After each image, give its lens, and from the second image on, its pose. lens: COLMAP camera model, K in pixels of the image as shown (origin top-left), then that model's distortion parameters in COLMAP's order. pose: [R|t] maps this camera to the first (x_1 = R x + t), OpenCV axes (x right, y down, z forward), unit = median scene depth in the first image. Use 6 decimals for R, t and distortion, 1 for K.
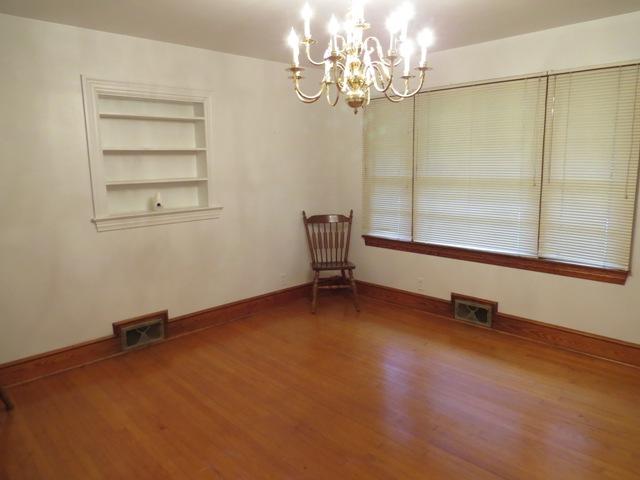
lens RADIAL K [[459.4, 0, 318.5], [0, 459.4, 235.9], [0, 0, 1]] dist [-0.008096, -0.000655]
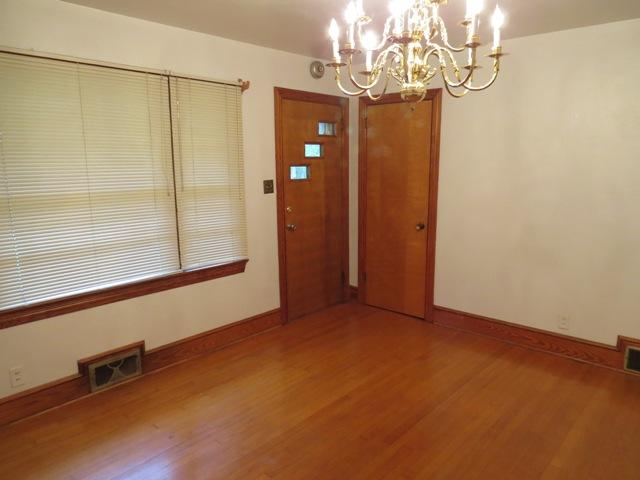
lens RADIAL K [[459.4, 0, 322.4], [0, 459.4, 235.4], [0, 0, 1]] dist [-0.008096, -0.000655]
pose [[-0.068980, -0.150489, 0.986202, -0.443363], [0.168644, 0.972571, 0.160205, -0.123697], [-0.983260, 0.177368, -0.041708, 0.734941]]
